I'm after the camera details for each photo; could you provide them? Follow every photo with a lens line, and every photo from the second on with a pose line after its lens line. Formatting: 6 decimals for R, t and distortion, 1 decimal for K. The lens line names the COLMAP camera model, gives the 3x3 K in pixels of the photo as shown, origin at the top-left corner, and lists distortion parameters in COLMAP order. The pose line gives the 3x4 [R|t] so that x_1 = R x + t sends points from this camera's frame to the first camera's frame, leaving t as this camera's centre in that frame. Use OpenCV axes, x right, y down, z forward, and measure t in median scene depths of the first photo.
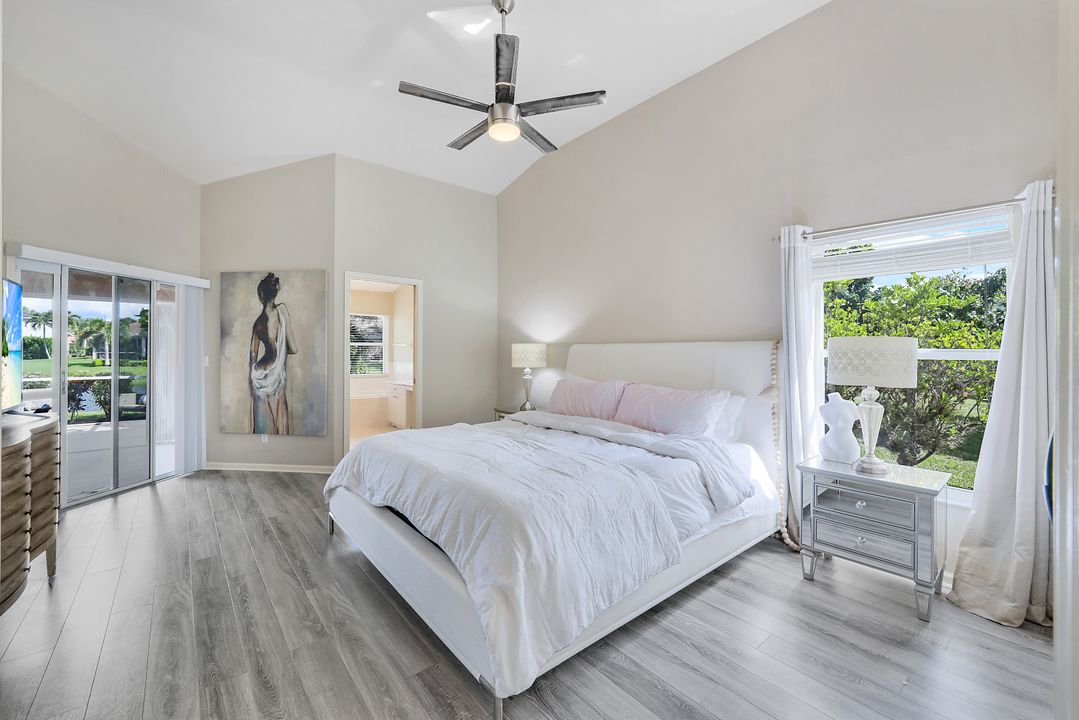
lens RADIAL K [[441.4, 0, 538.2], [0, 441.4, 354.1], [0, 0, 1]] dist [-0.002760, 0.000275]
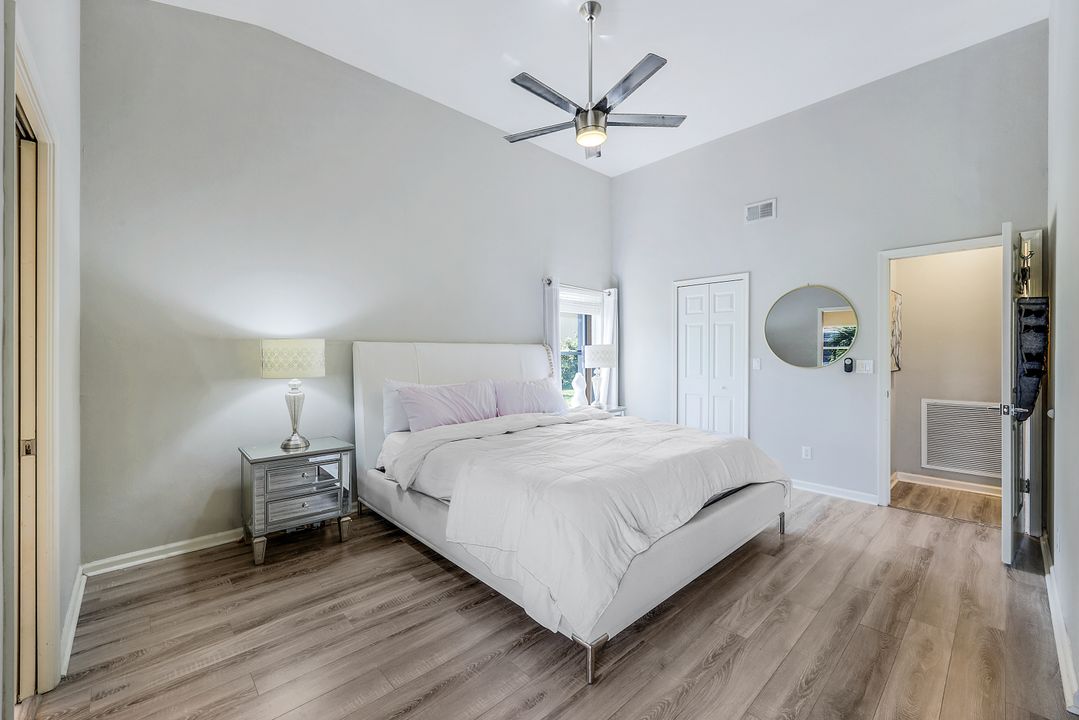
lens RADIAL K [[435.5, 0, 537.3], [0, 435.5, 353.4], [0, 0, 1]] dist [0.002215, 0.000278]
pose [[-0.060941, -0.006990, 0.998117, -1.370411], [0.001985, 0.999973, 0.007125, -0.011831], [-0.998139, 0.002416, -0.060926, 1.494421]]
